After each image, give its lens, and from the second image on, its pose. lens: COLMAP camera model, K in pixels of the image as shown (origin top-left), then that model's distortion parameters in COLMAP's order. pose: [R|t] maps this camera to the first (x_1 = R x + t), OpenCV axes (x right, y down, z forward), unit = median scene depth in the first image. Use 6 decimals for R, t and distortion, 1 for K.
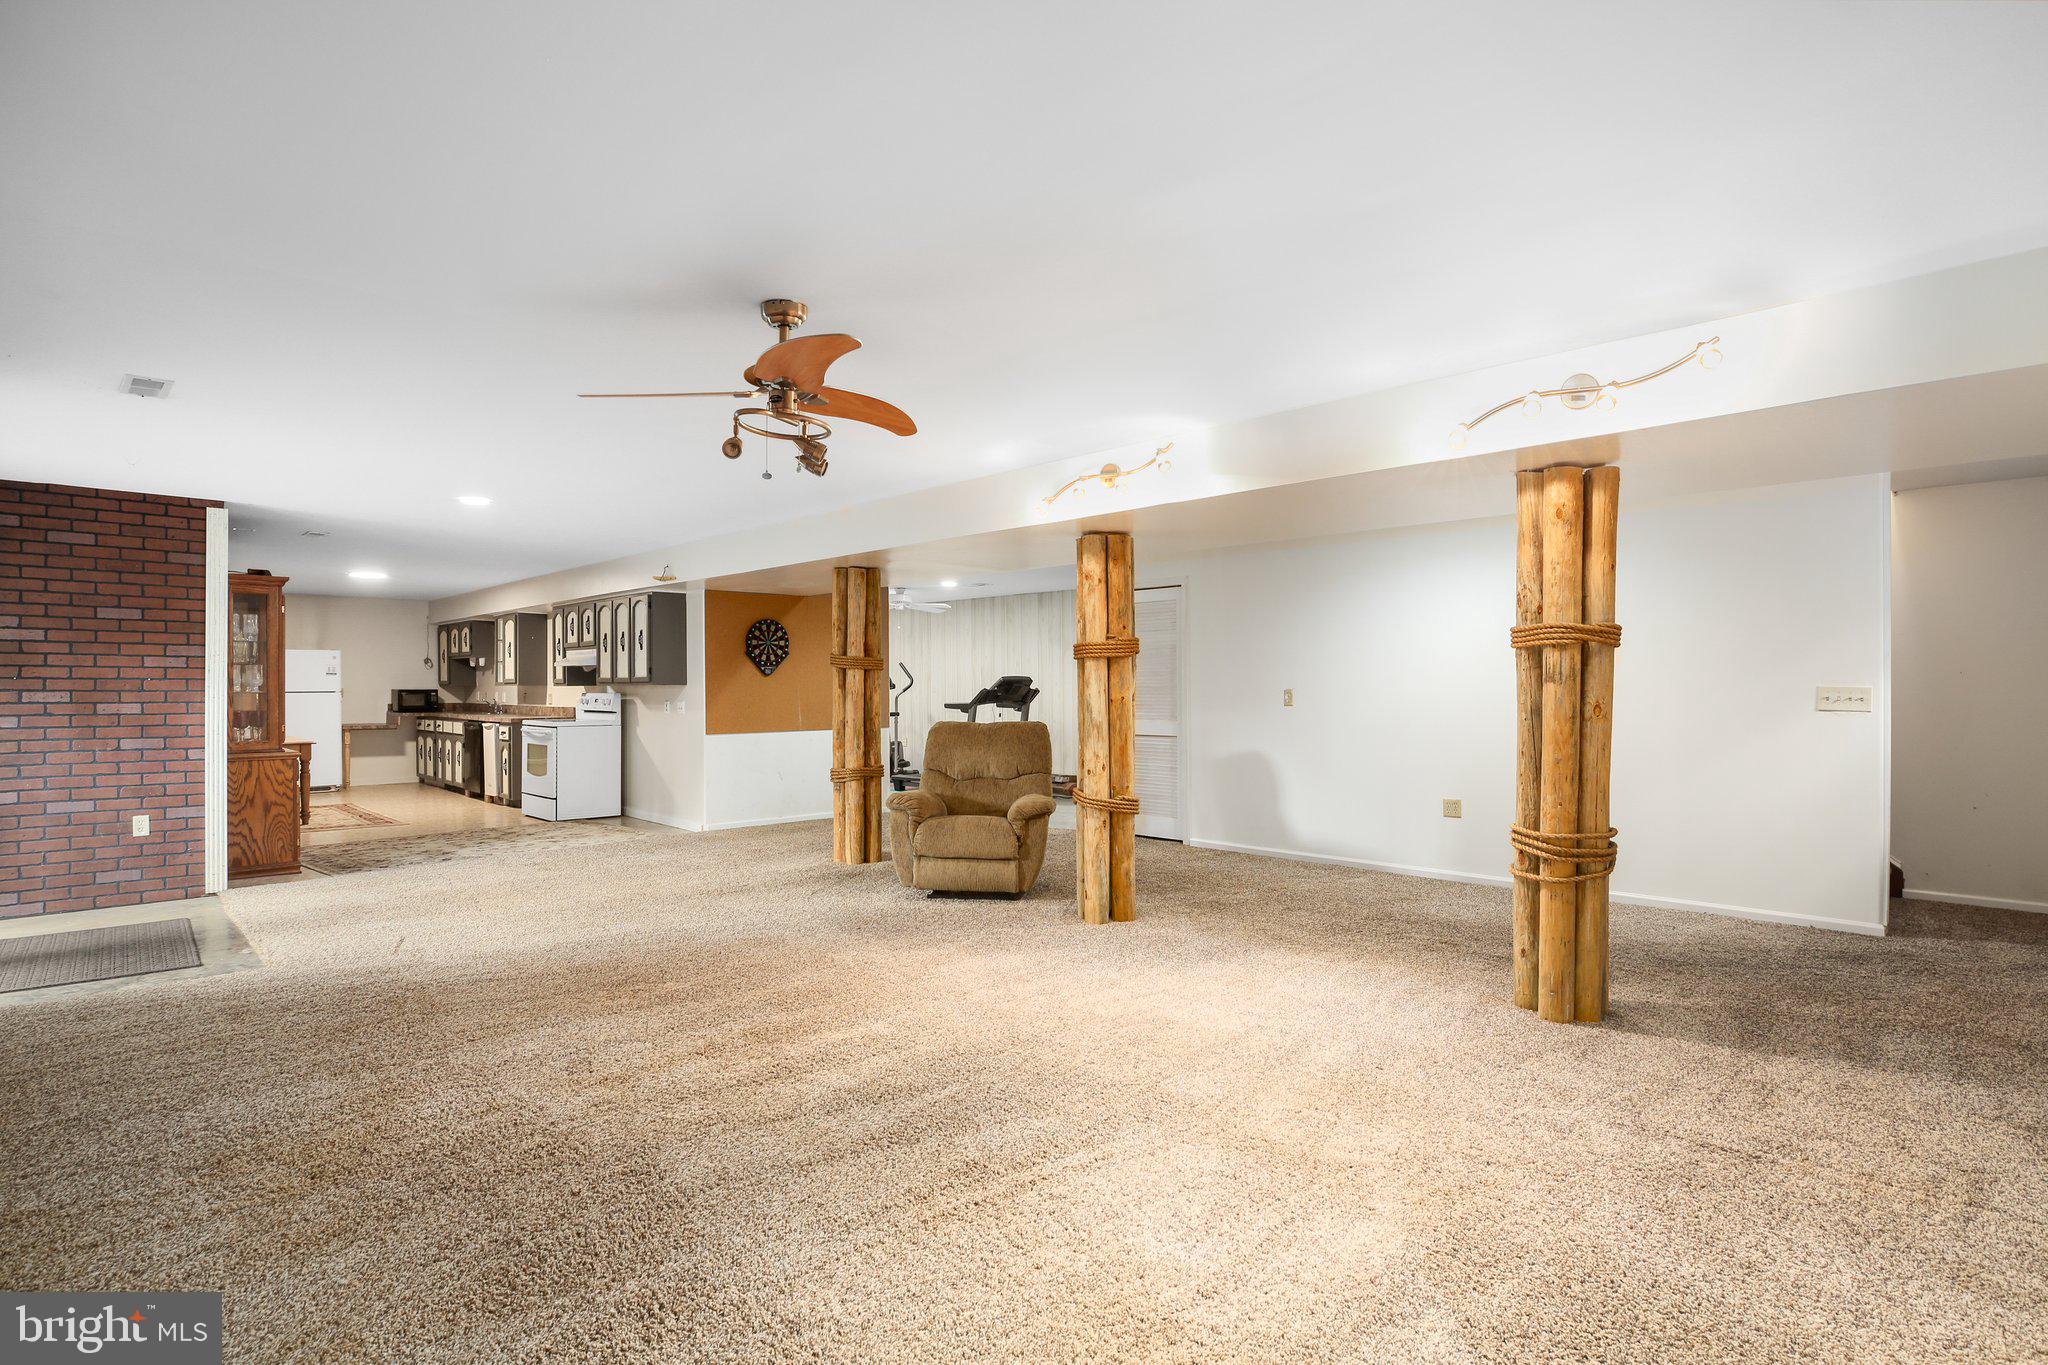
lens RADIAL K [[999.4, 0, 1024.0], [0, 999.4, 682.5], [0, 0, 1]] dist [0.000051, -0.000051]
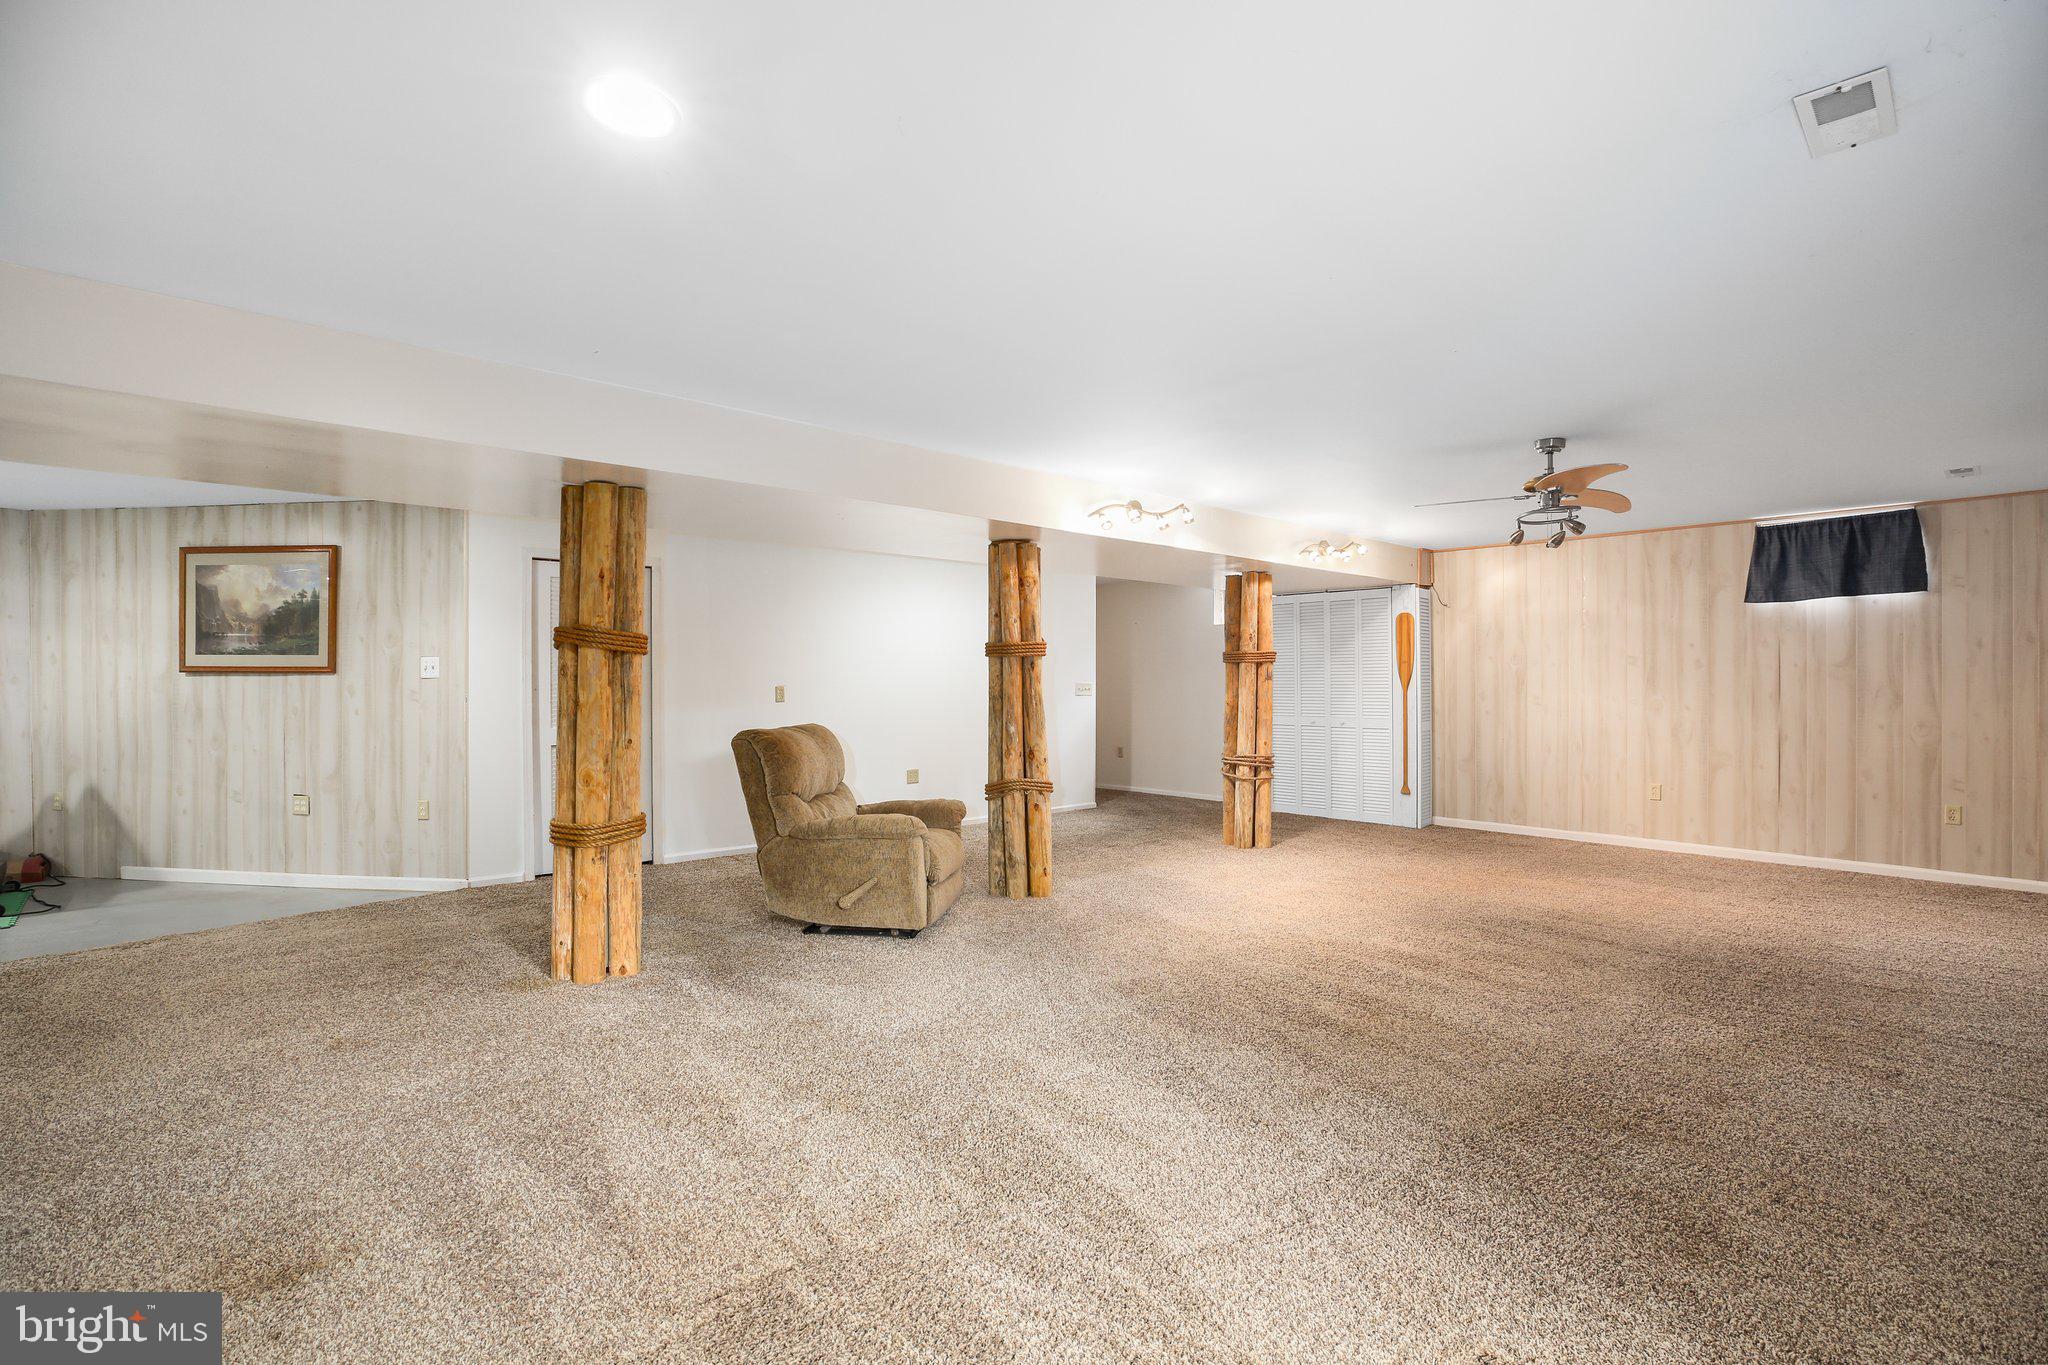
lens RADIAL K [[914.9, 0, 1024.0], [0, 914.9, 682.5], [0, 0, 1]] dist [-0.002472, -0.000859]
pose [[0.020098, 0.003550, 0.999792, -1.202773], [-0.005327, 0.999980, -0.003444, 0.008267], [-0.999784, -0.005257, 0.020116, 1.266308]]
